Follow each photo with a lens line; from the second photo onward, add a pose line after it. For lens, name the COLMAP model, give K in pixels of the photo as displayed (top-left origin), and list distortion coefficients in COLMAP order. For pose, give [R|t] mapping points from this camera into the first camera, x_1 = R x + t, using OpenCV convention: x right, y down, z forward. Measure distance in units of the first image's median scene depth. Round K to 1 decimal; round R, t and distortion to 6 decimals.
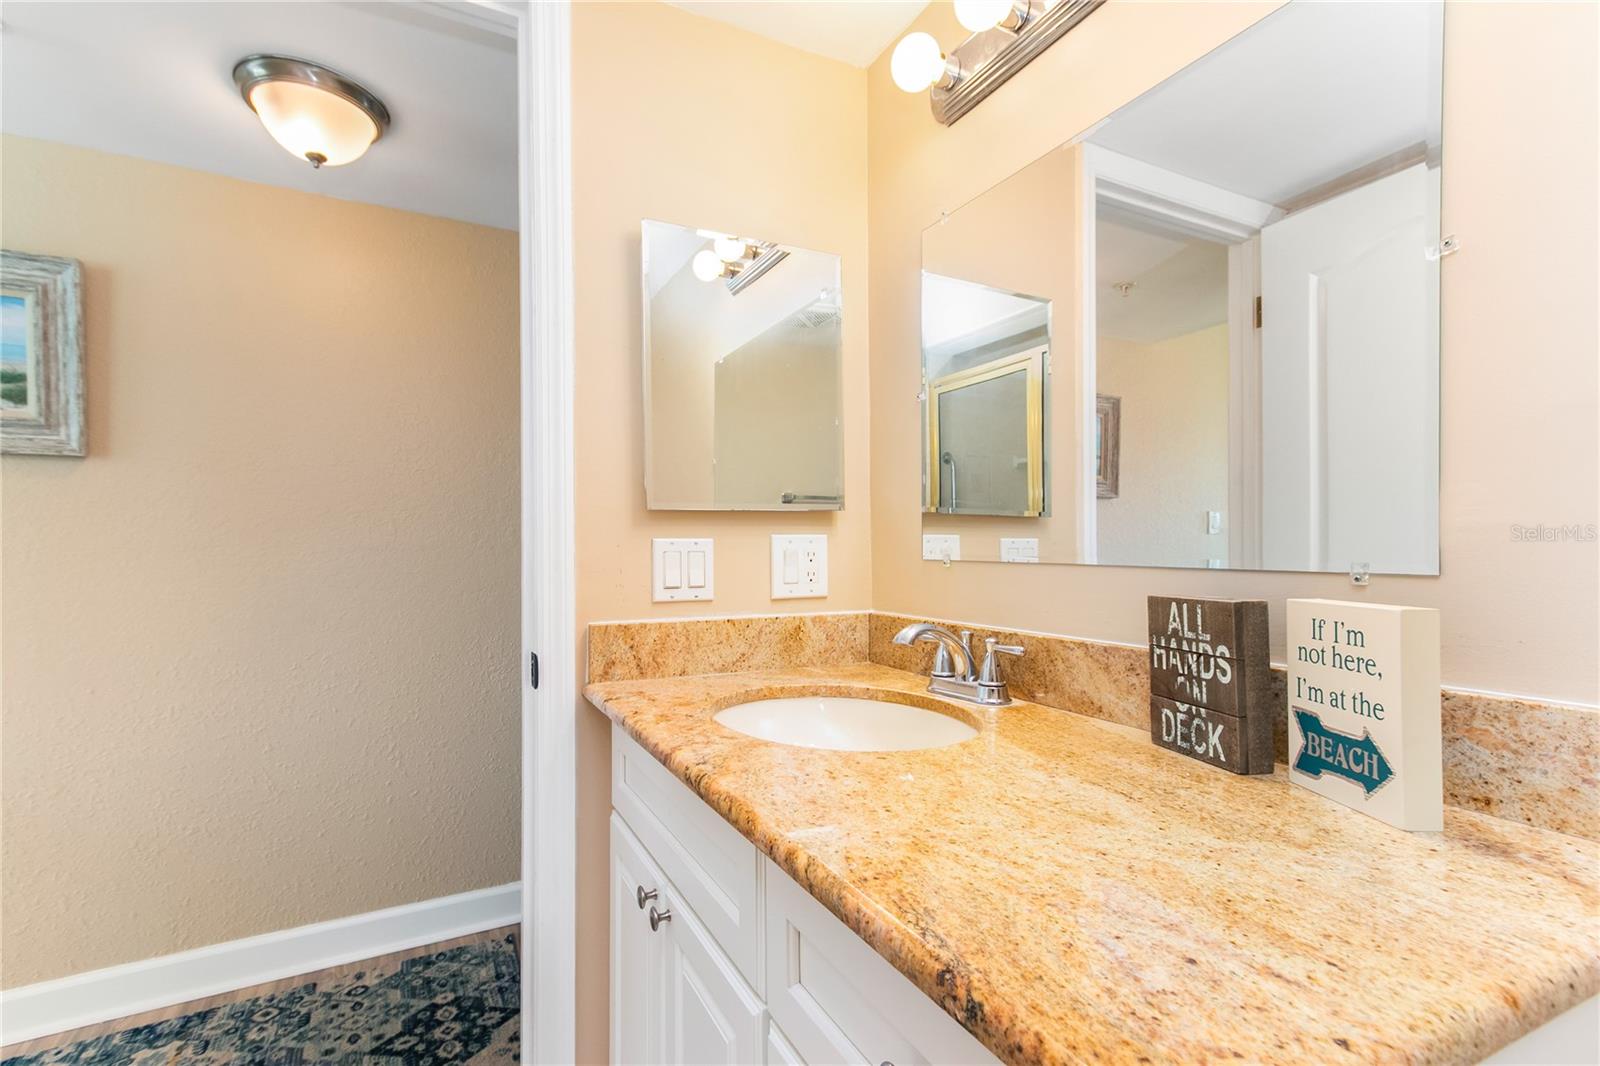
lens RADIAL K [[729.5, 0, 795.7], [0, 729.5, 542.2], [0, 0, 1]] dist [0.024393, -0.002091]
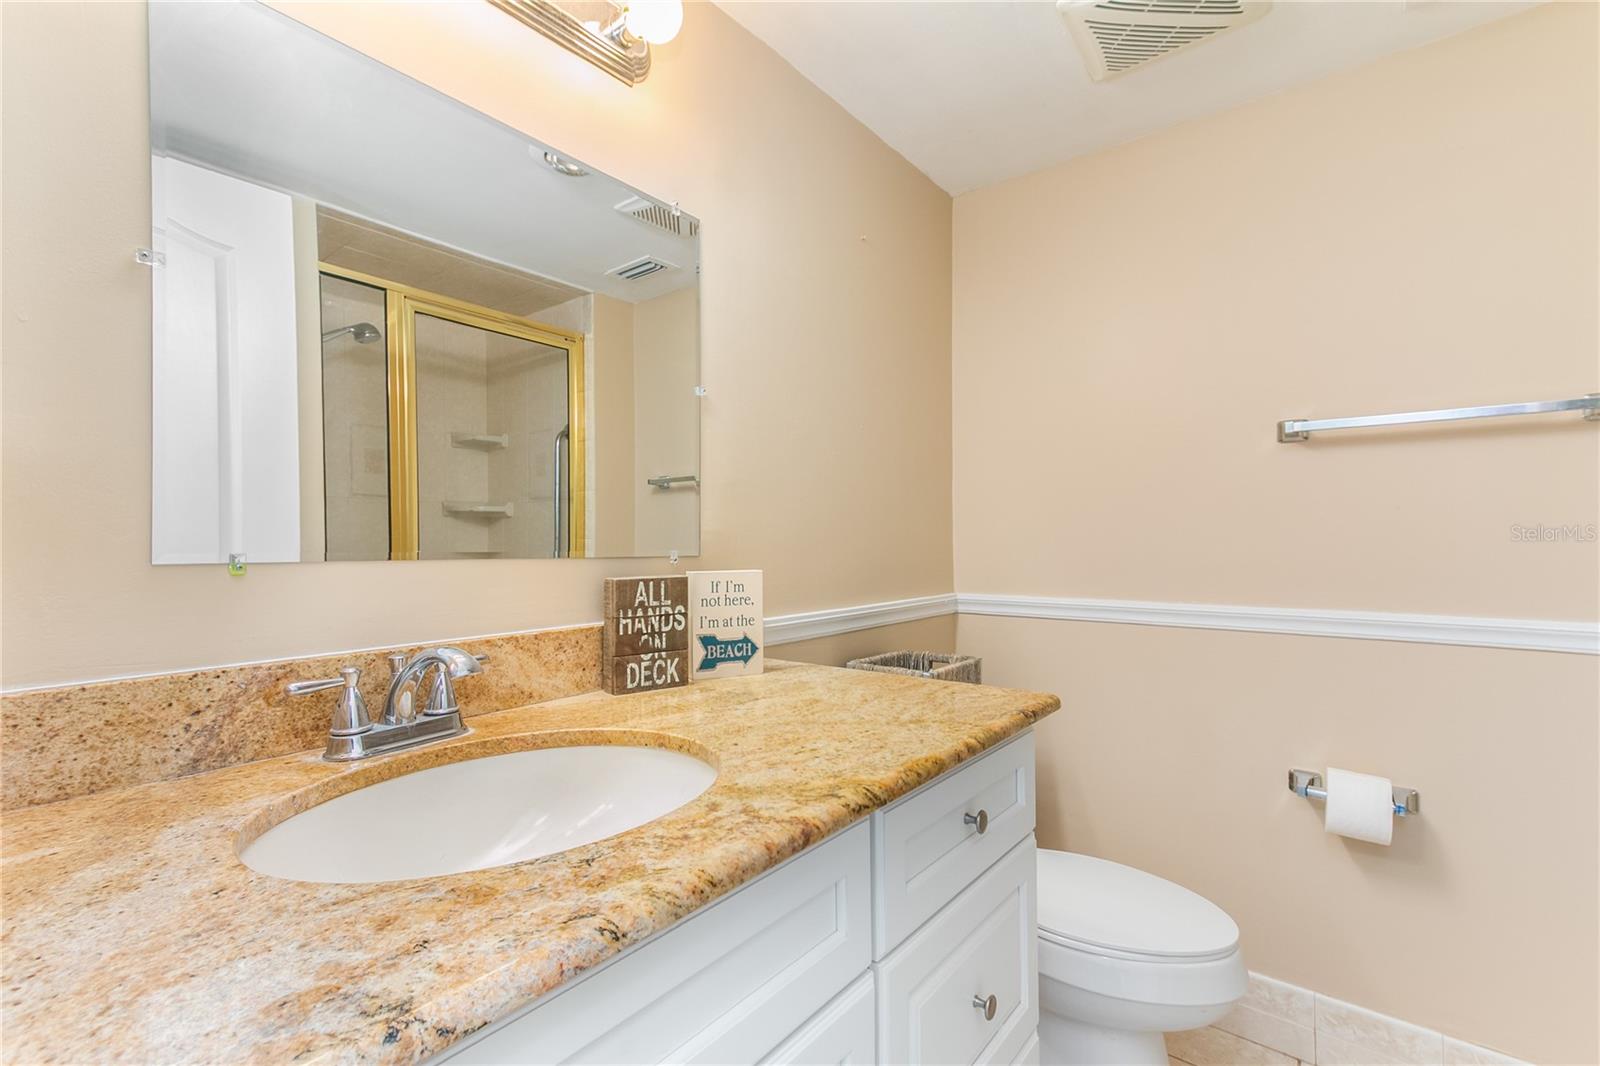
lens RADIAL K [[729.5, 0, 761.1], [0, 729.5, 542.9], [0, 0, 1]] dist [0.024393, -0.002091]
pose [[-0.385974, 0.003368, 0.922504, -0.850383], [-0.002947, 0.999984, -0.004884, 0.016005], [-0.922505, -0.004604, -0.385957, 1.369273]]
